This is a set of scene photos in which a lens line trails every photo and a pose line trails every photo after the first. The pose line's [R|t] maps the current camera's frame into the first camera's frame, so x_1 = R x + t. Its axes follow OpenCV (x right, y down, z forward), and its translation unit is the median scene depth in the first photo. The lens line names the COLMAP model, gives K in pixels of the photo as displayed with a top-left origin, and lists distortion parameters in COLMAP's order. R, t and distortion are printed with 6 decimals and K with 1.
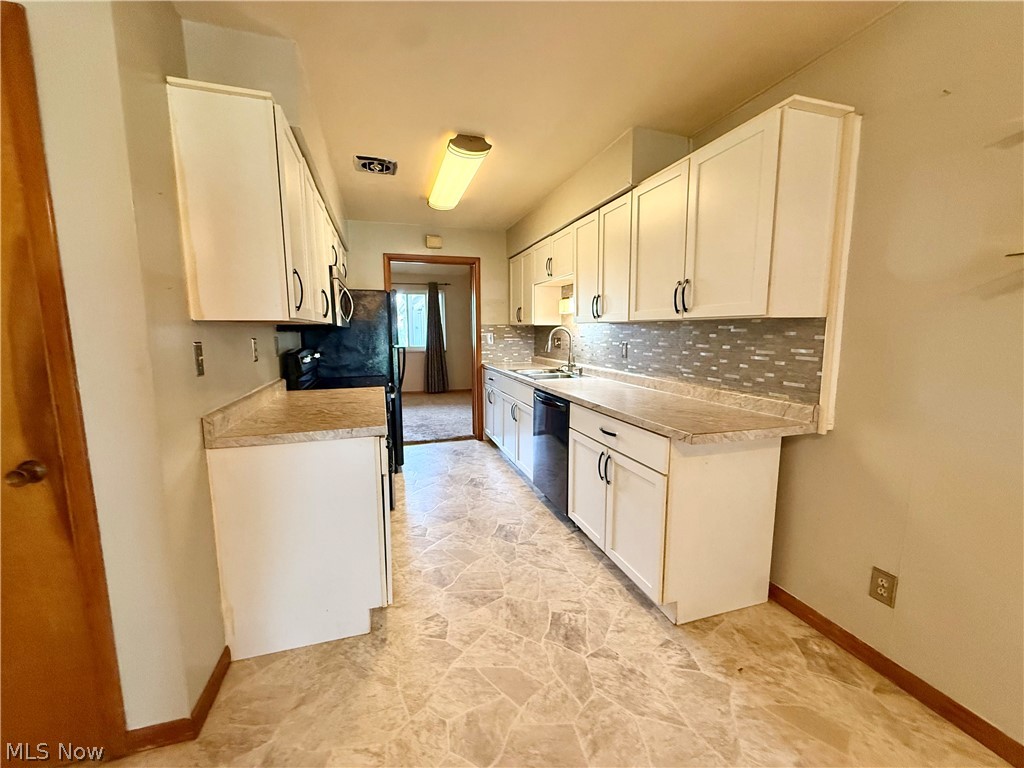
lens RADIAL K [[414.6, 0, 512.0], [0, 414.6, 384.0], [0, 0, 1]] dist [0.001102, 0.000208]
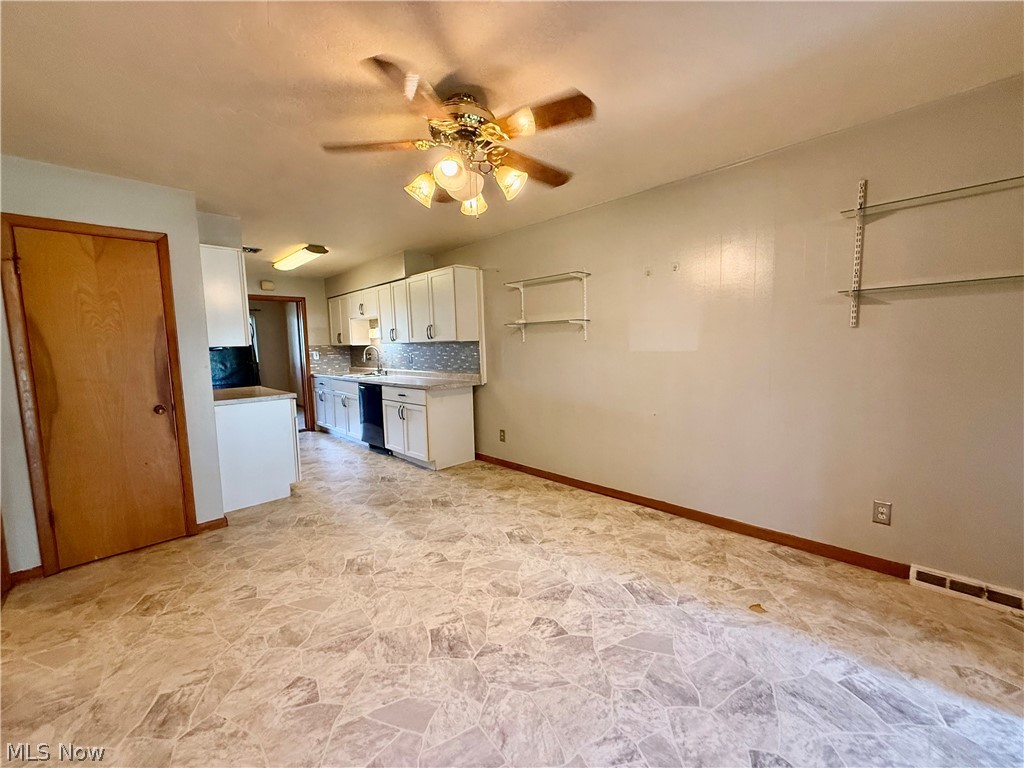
lens RADIAL K [[414.6, 0, 512.0], [0, 414.6, 384.0], [0, 0, 1]] dist [0.001102, 0.000208]
pose [[0.893471, -0.062229, 0.444790, -0.168642], [0.080573, 0.996496, -0.022435, 0.124887], [-0.441835, 0.055883, 0.895354, -0.948363]]
